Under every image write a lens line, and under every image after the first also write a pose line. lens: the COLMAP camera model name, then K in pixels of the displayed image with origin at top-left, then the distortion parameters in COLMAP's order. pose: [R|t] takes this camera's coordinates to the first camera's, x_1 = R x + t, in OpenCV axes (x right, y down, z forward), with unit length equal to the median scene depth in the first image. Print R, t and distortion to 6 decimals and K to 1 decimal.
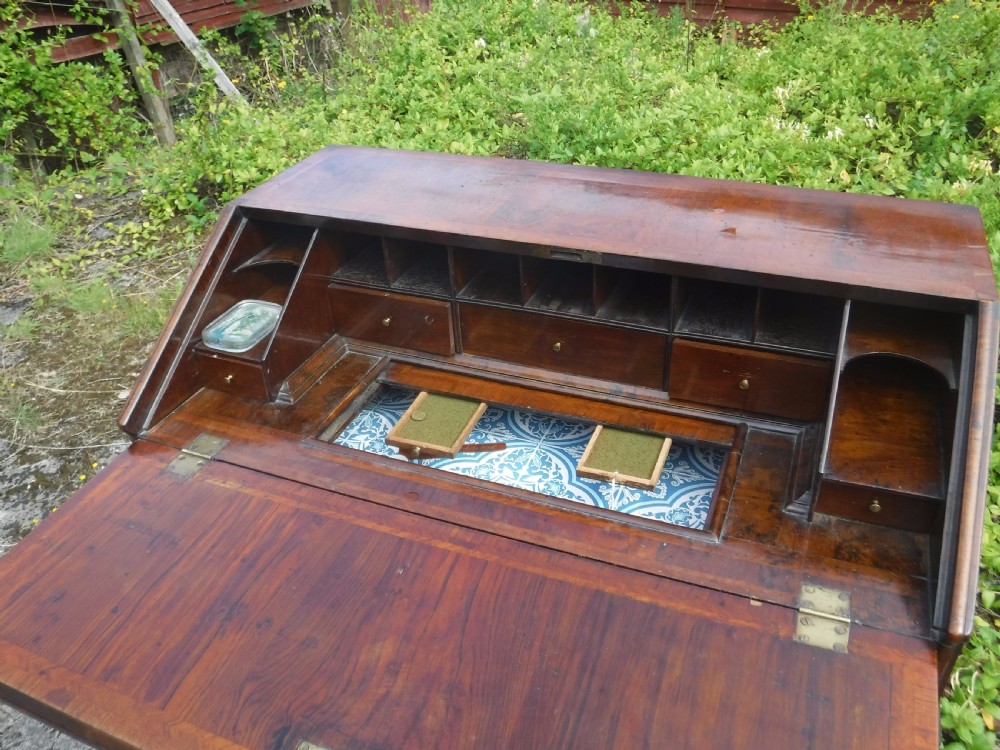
lens RADIAL K [[807.3, 0, 500.0], [0, 807.3, 375.0], [0, 0, 1]] dist [-0.105346, 0.030763]
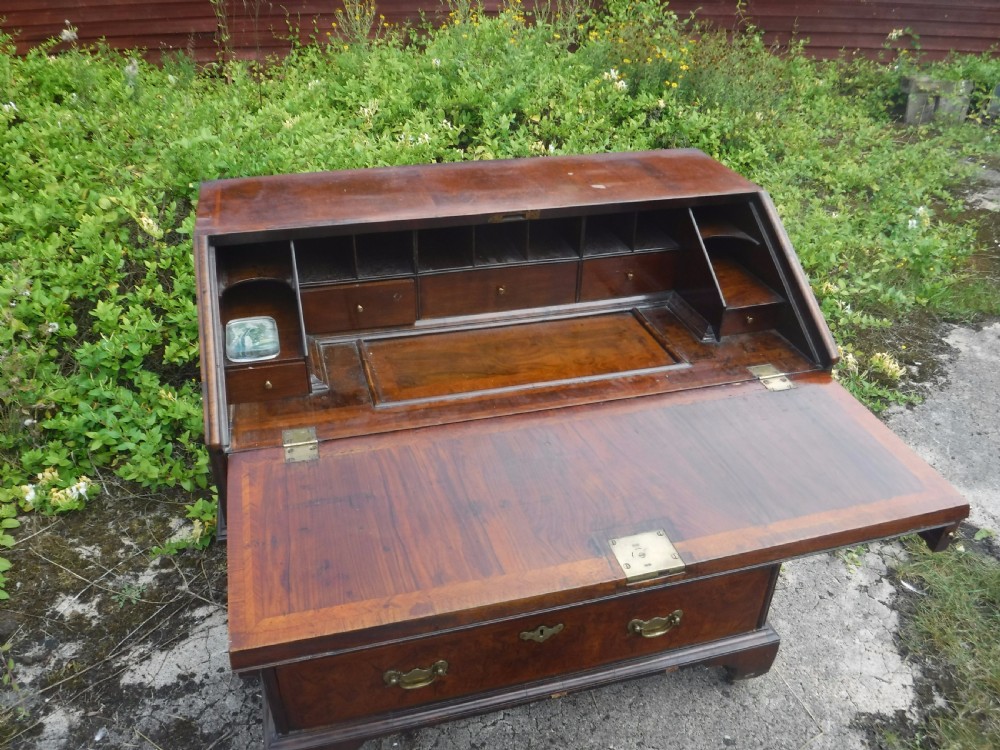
lens RADIAL K [[807.3, 0, 500.0], [0, 807.3, 375.0], [0, 0, 1]] dist [-0.105346, 0.030763]
pose [[0.789217, -0.268388, 0.552363, -0.196648], [0.292692, 0.955105, 0.045879, 0.009952], [-0.539878, 0.125464, 0.832340, -0.024721]]
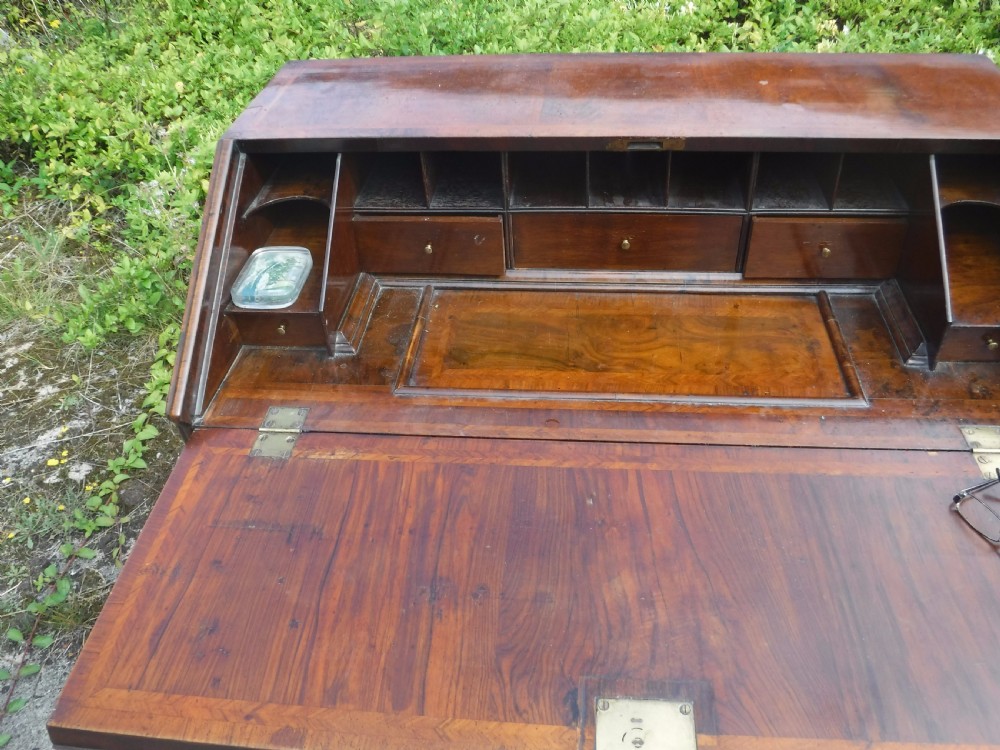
lens RADIAL K [[807.3, 0, 500.0], [0, 807.3, 375.0], [0, 0, 1]] dist [-0.105346, 0.030763]
pose [[0.958401, -0.187981, 0.214779, -0.085434], [0.164952, 0.978889, 0.120694, -0.006450], [-0.232933, -0.080245, 0.969176, 0.027512]]
